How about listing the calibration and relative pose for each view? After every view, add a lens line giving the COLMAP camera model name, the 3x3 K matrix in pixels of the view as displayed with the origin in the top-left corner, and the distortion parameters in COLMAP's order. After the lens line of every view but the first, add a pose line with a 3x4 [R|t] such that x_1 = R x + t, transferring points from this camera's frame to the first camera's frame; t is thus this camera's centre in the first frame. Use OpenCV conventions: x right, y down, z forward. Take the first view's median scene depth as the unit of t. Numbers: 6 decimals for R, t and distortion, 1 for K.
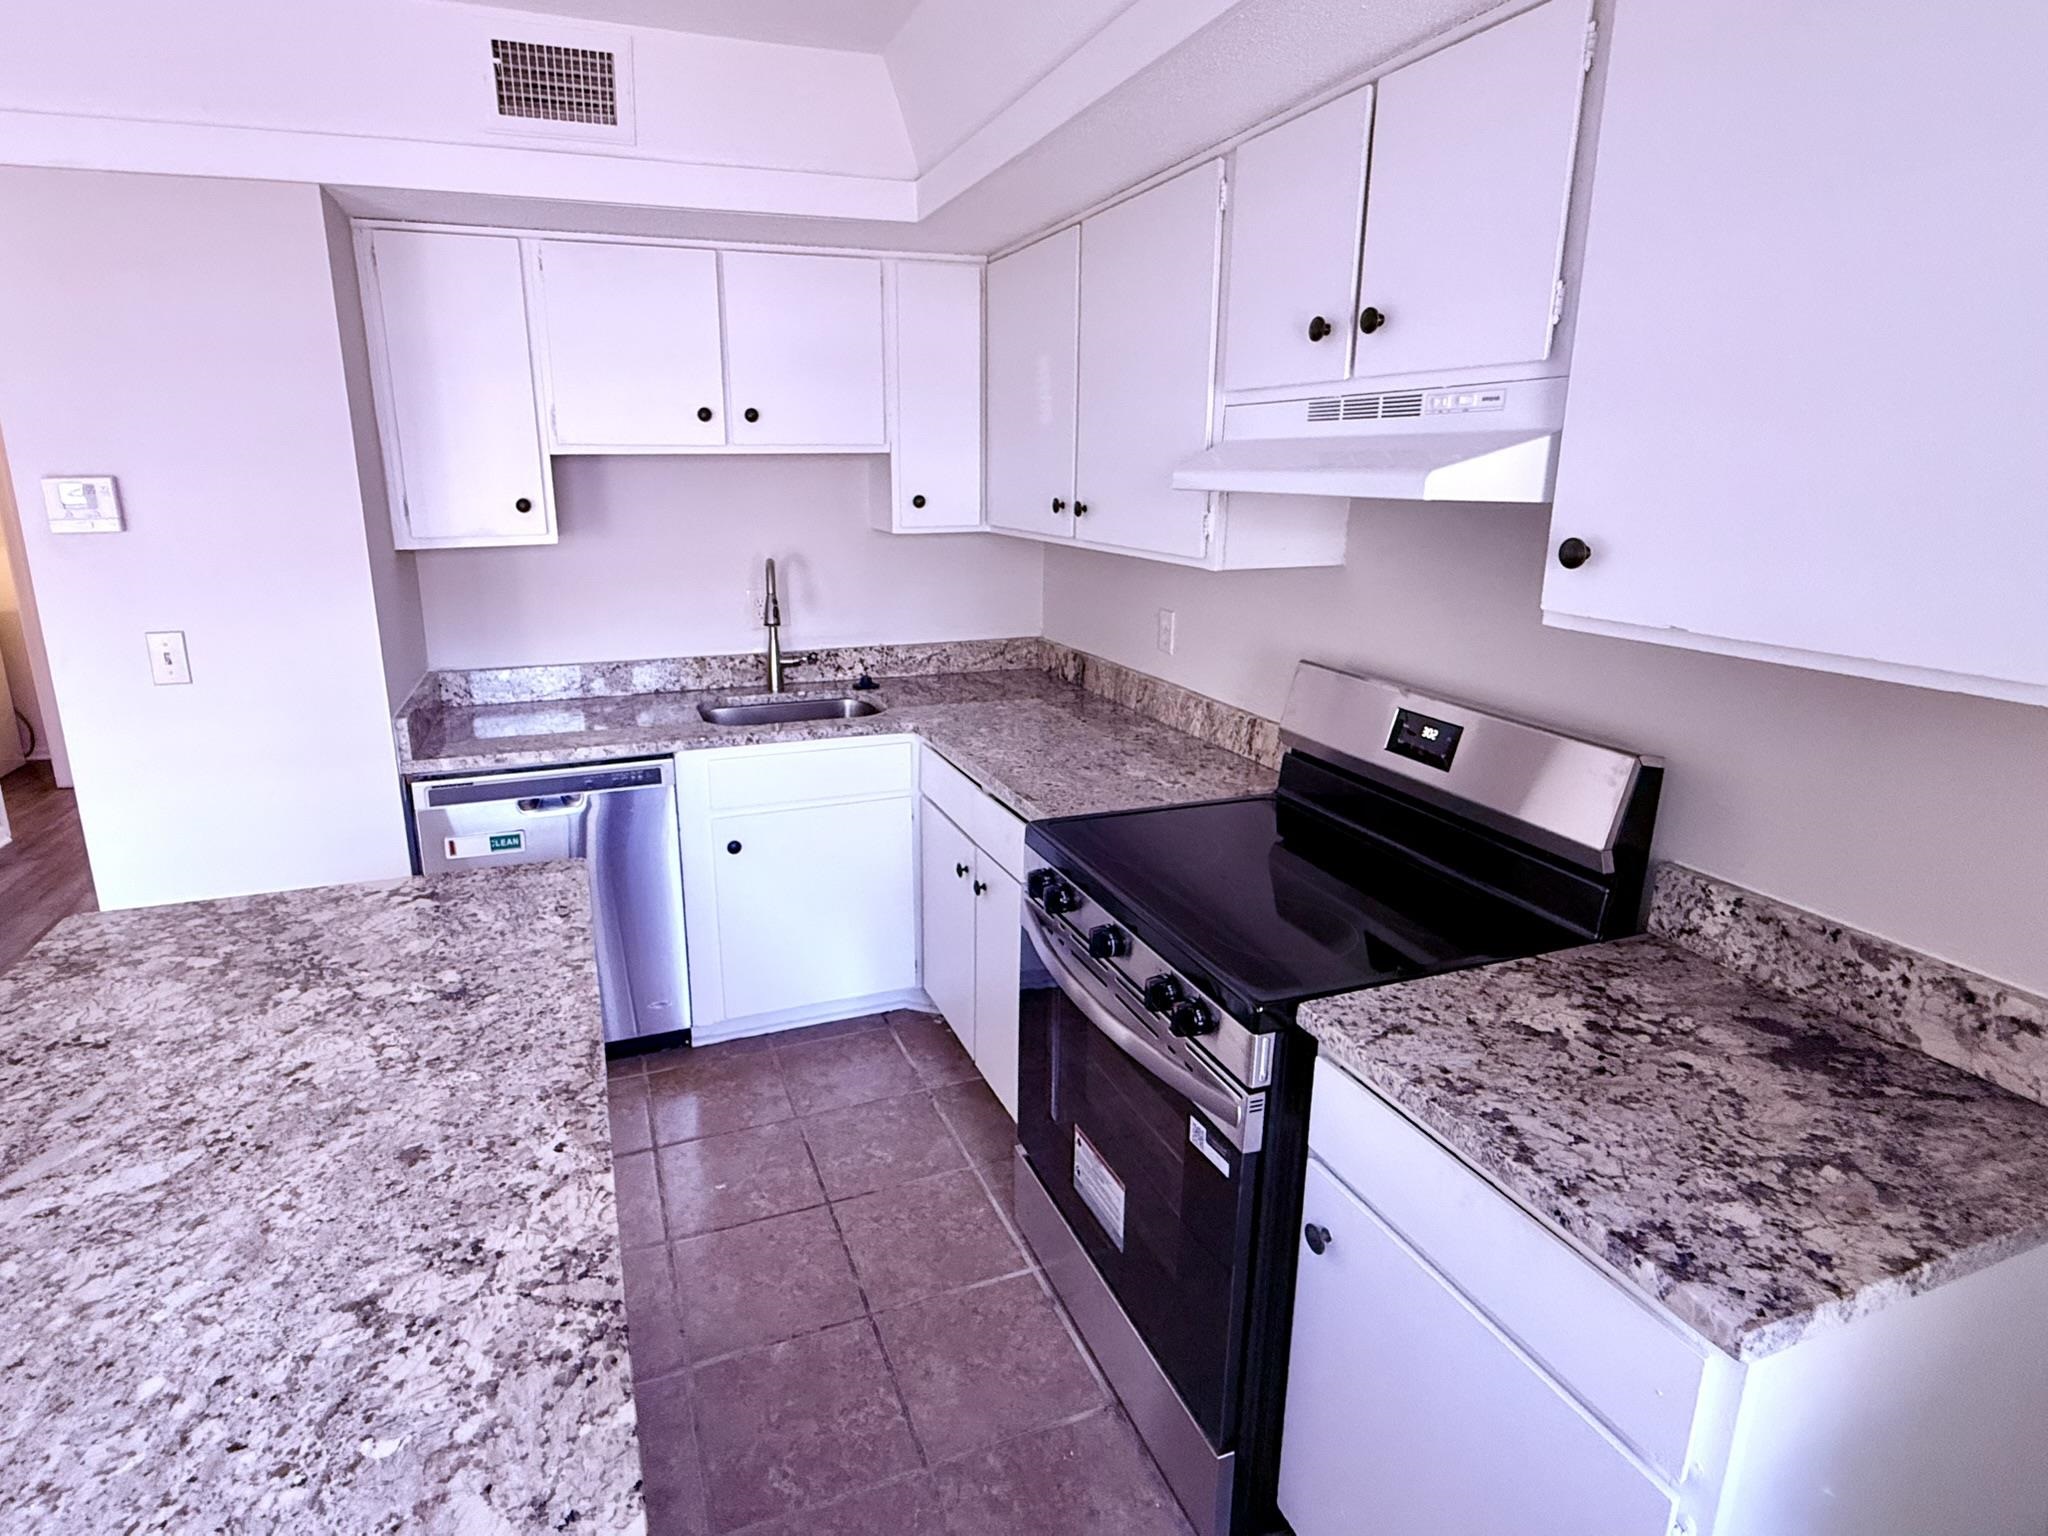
lens RADIAL K [[1071.3, 0, 964.1], [0, 1071.3, 727.5], [0, 0, 1]] dist [0.001720, -0.002248]
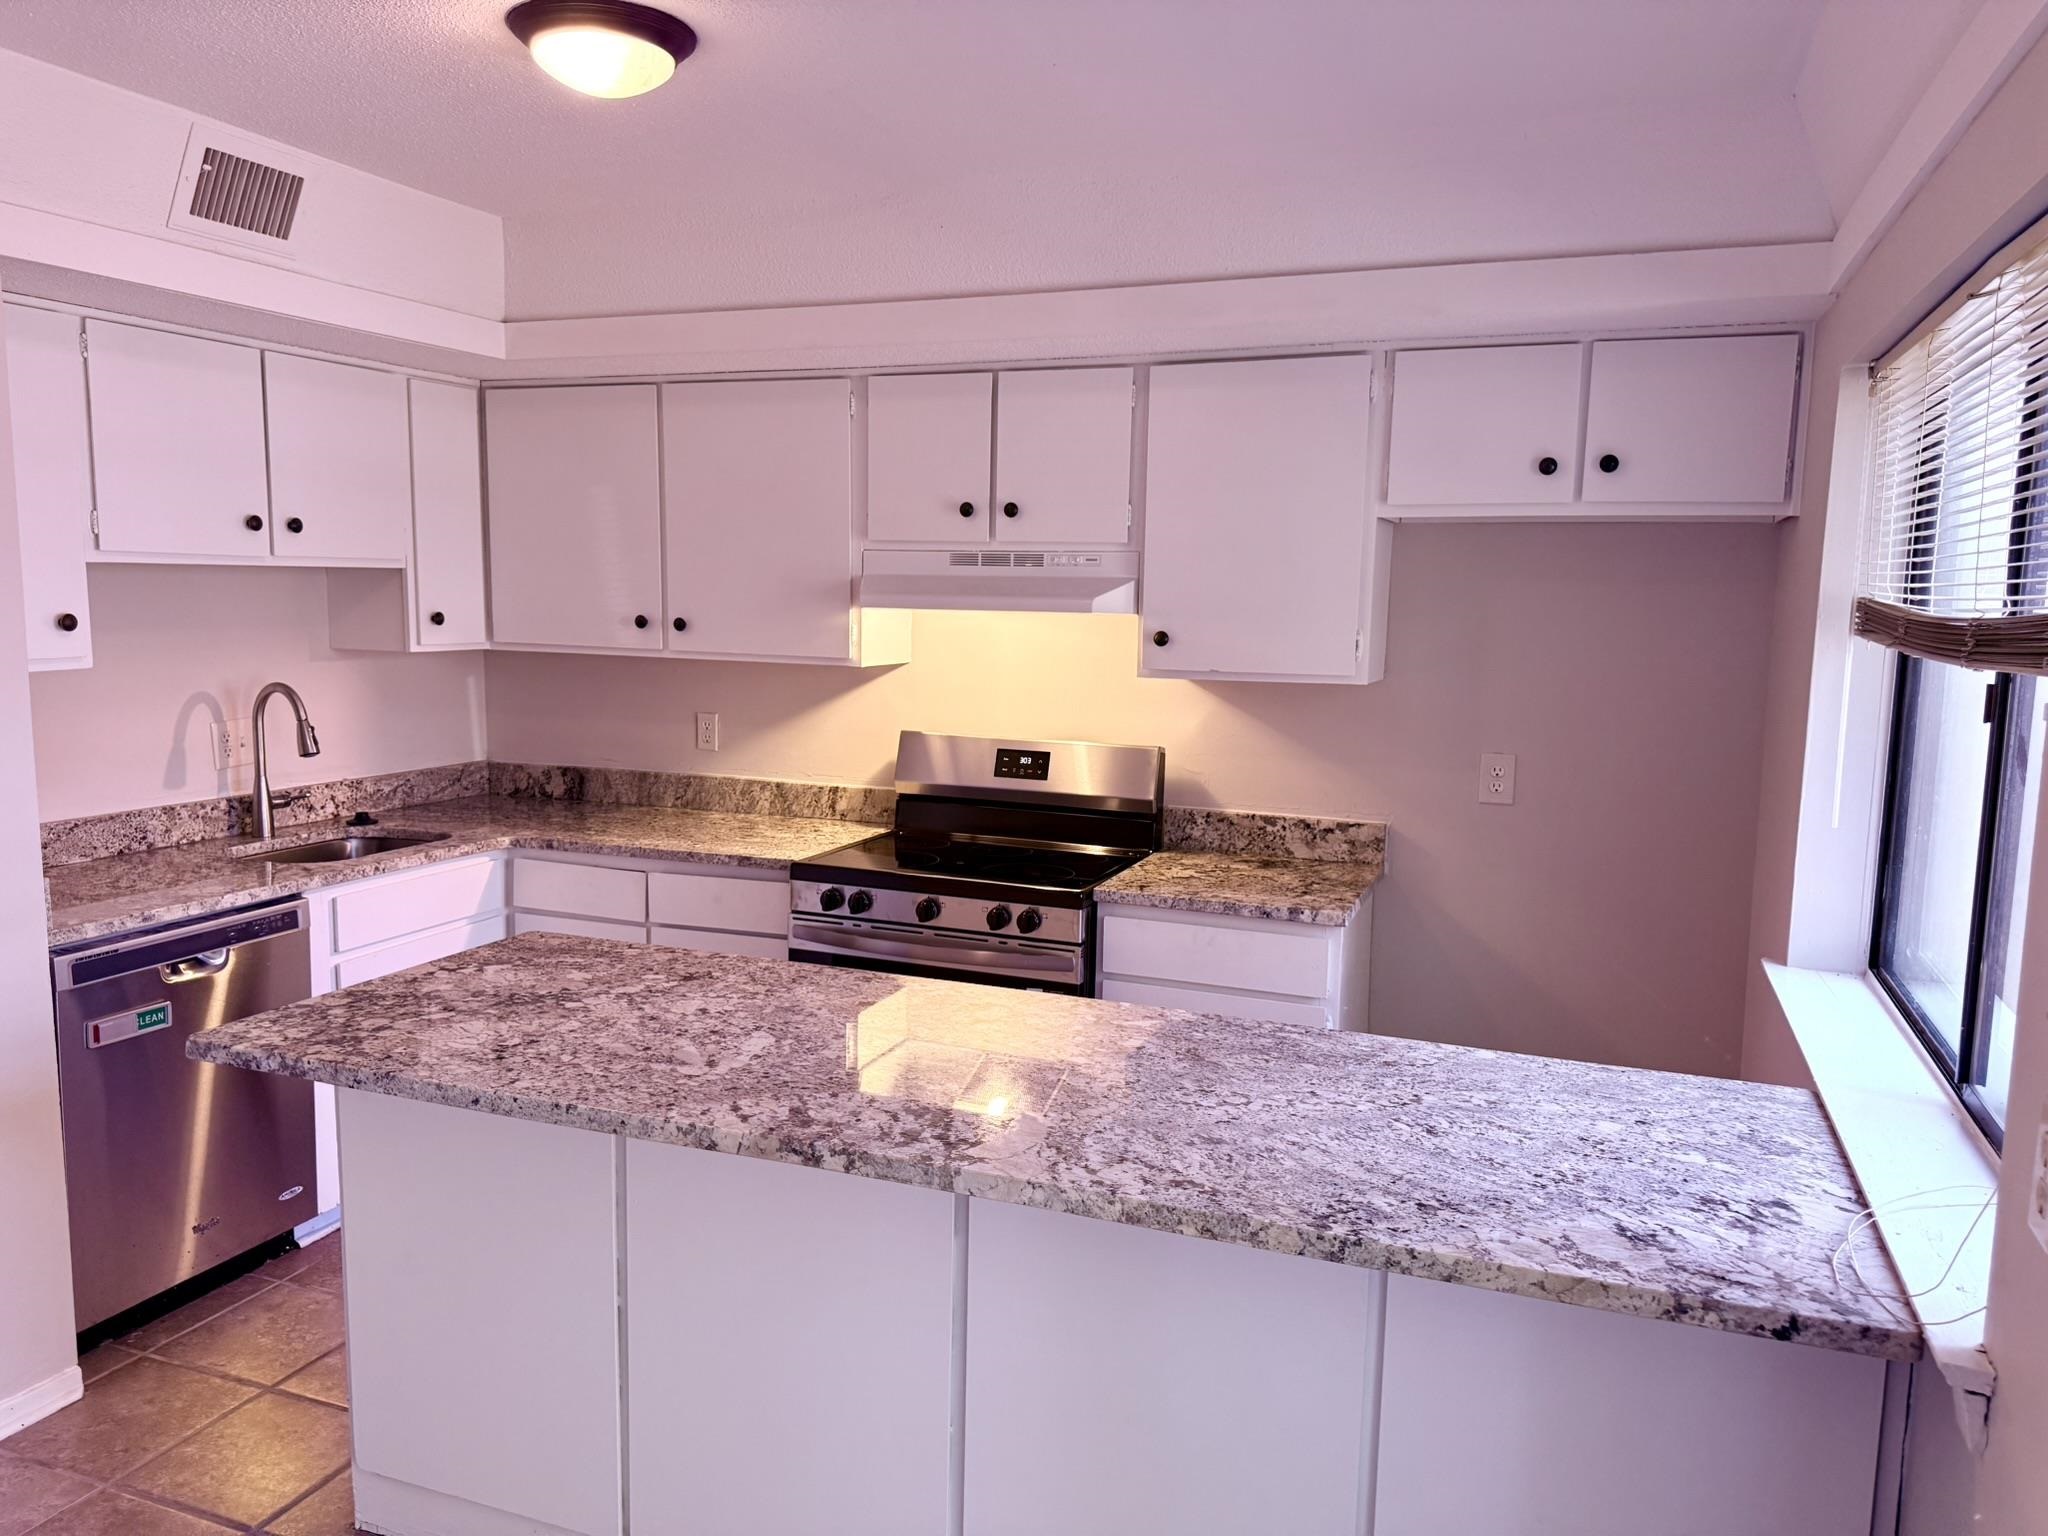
lens RADIAL K [[1441.7, 0, 1024.5], [0, 1441.7, 775.8], [0, 0, 1]] dist [0.049070, -0.003912]
pose [[0.657126, -0.083118, 0.749184, -0.933405], [0.162971, 0.986060, -0.033547, 0.079606], [-0.735952, 0.144140, 0.661512, -0.323602]]
